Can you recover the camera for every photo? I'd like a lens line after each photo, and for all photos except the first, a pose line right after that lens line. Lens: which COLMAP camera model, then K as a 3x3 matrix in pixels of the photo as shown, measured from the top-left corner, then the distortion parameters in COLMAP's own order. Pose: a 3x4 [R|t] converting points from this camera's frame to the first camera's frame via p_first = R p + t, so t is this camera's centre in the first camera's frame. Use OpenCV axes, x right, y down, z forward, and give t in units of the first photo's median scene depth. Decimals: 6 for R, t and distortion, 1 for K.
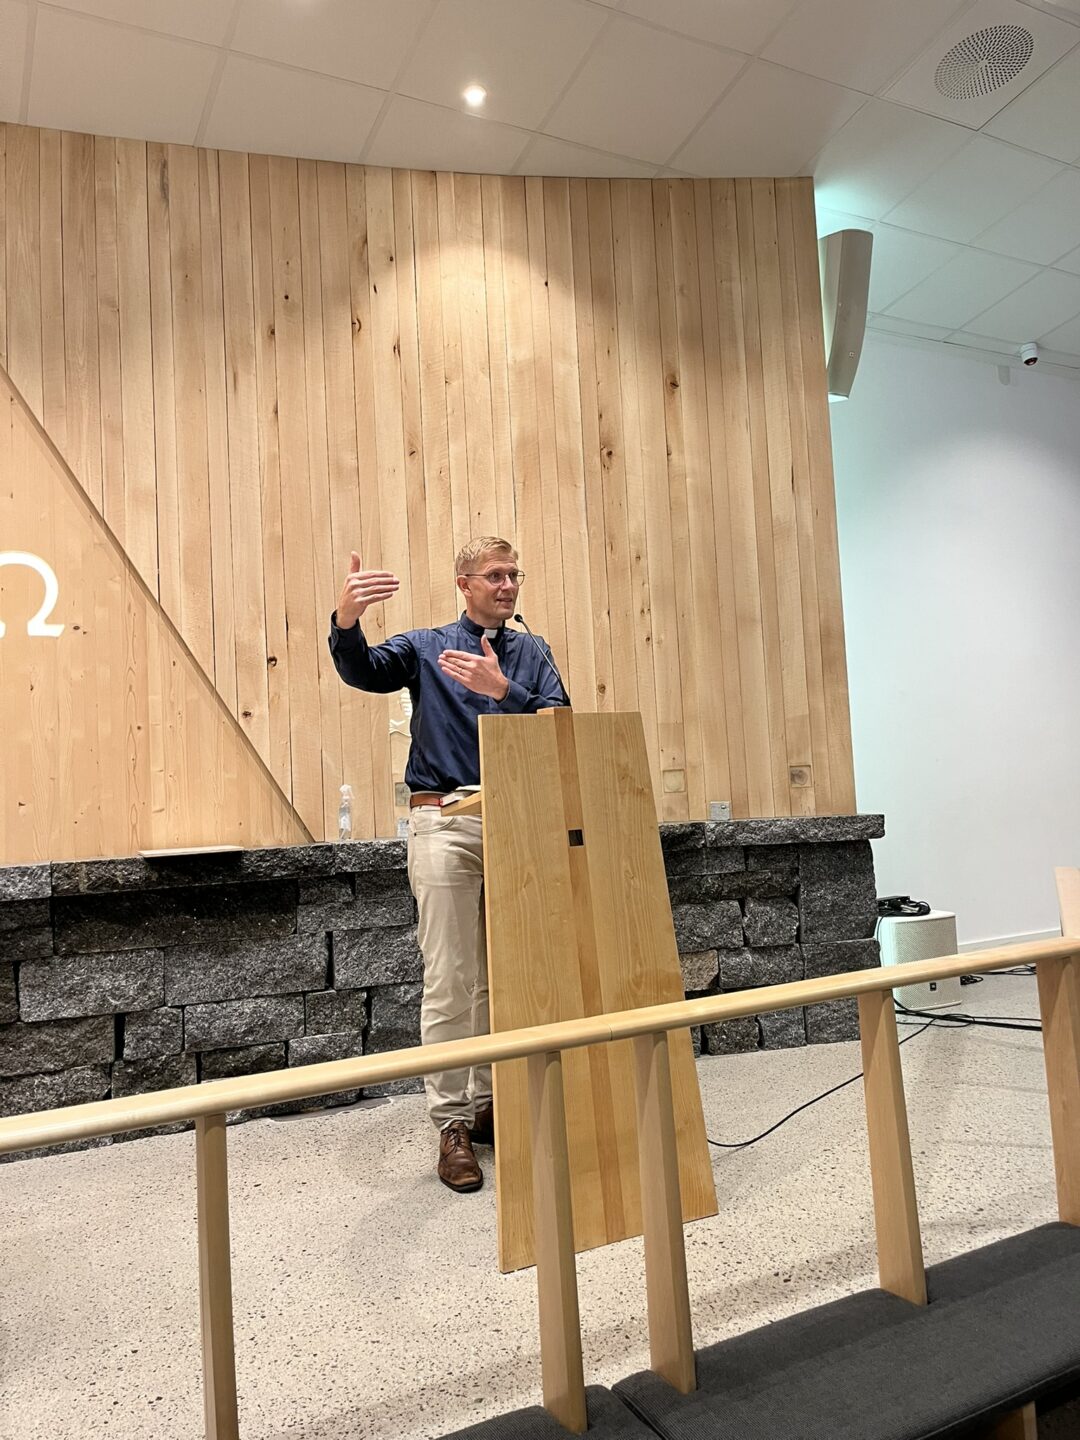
lens RADIAL K [[1060.9, 0, 543.9], [0, 1060.9, 714.5], [0, 0, 1]] dist [0.087742, -0.121868]
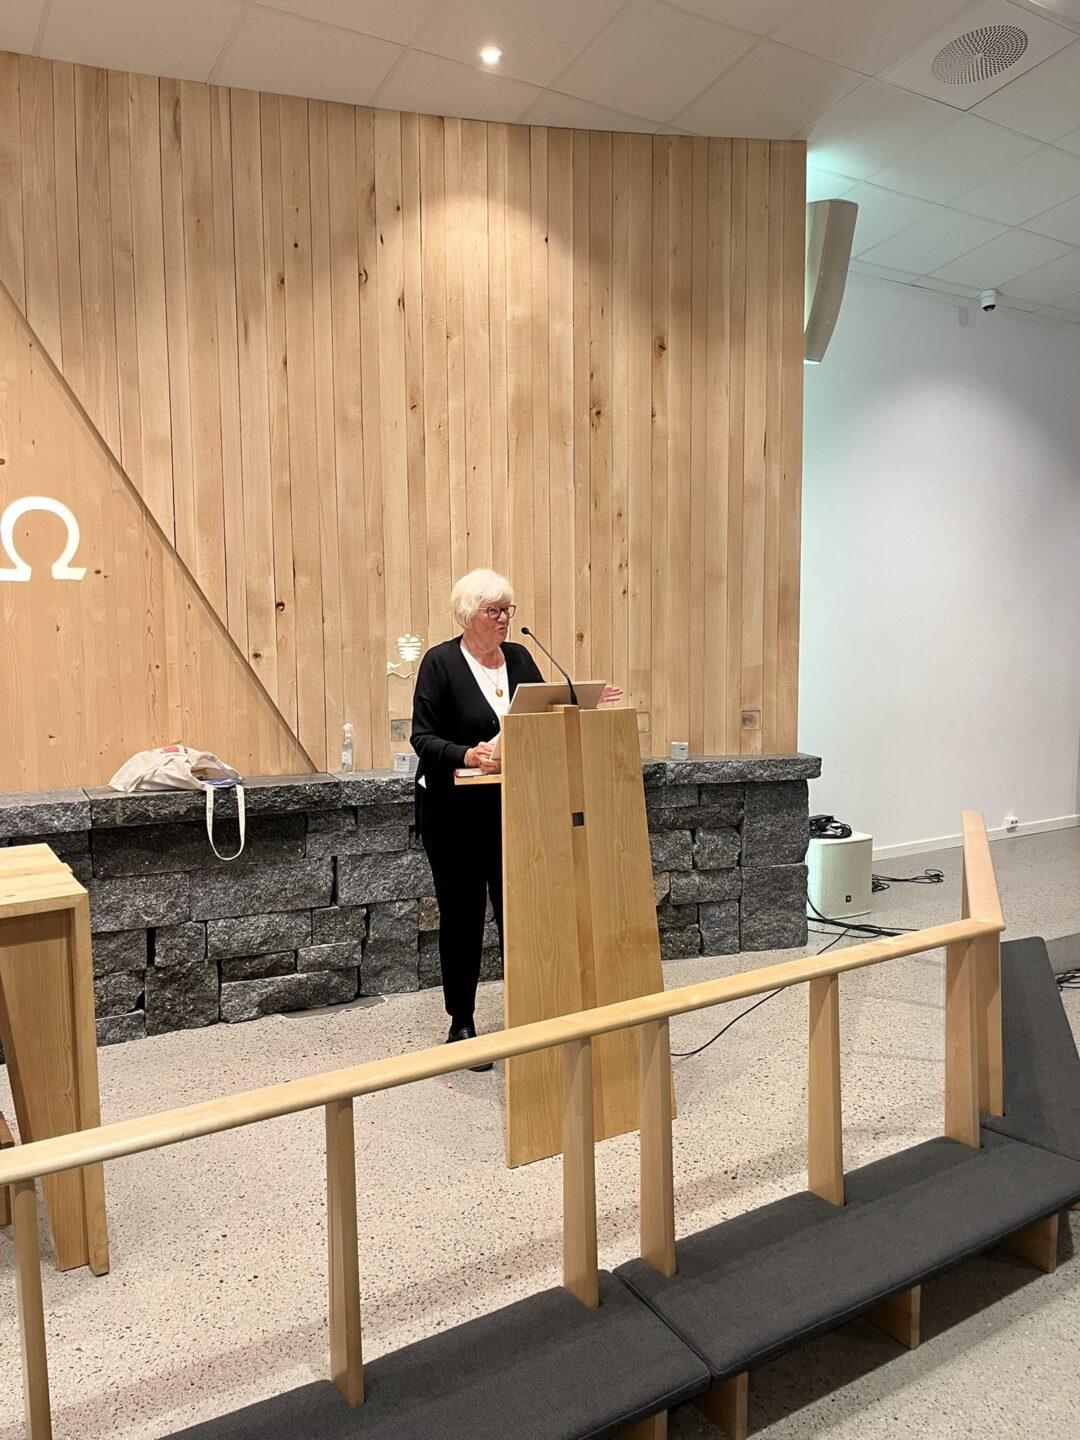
lens RADIAL K [[1060.9, 0, 543.9], [0, 1060.9, 714.5], [0, 0, 1]] dist [0.087742, -0.121868]
pose [[0.996408, 0.037430, 0.075961, -0.067534], [-0.048351, 0.987888, 0.147446, -0.113170], [-0.069522, -0.150589, 0.986149, -0.093677]]
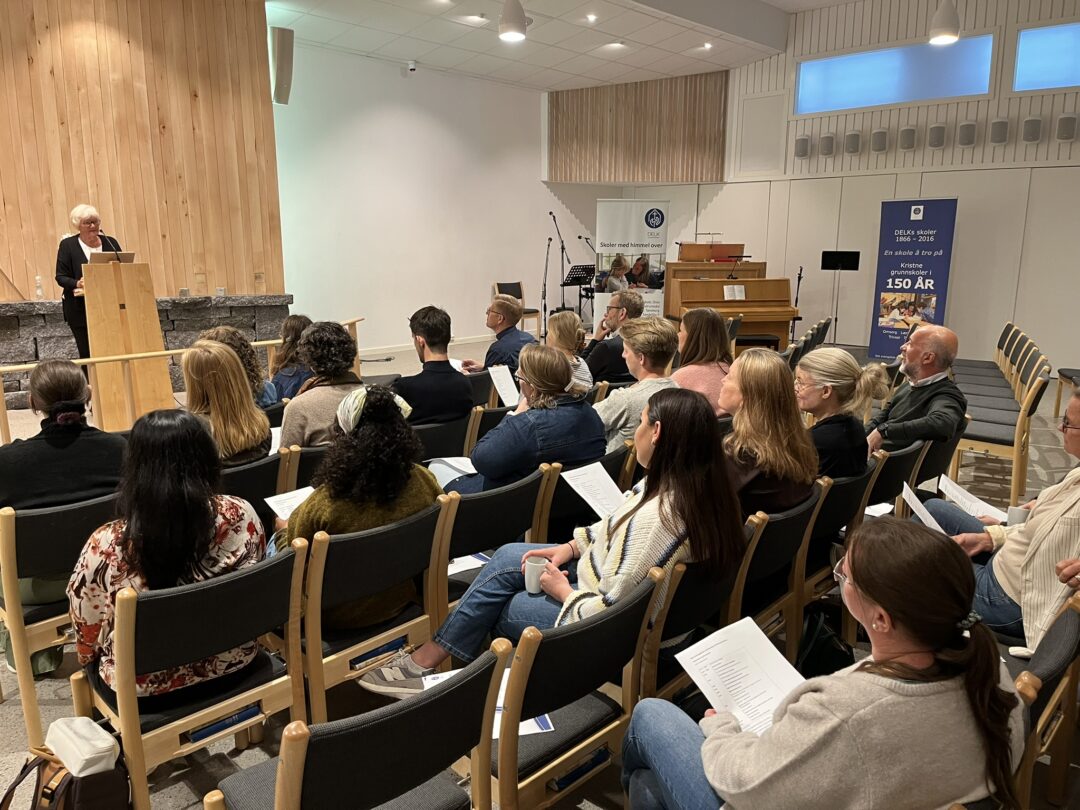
lens RADIAL K [[795.7, 0, 524.4], [0, 795.7, 405.2], [0, 0, 1]] dist [0.087742, -0.121868]
pose [[0.947398, -0.013339, 0.319780, 0.248722], [-0.071642, 0.964941, 0.252499, -0.181234], [-0.311937, -0.262127, 0.913228, -1.005936]]
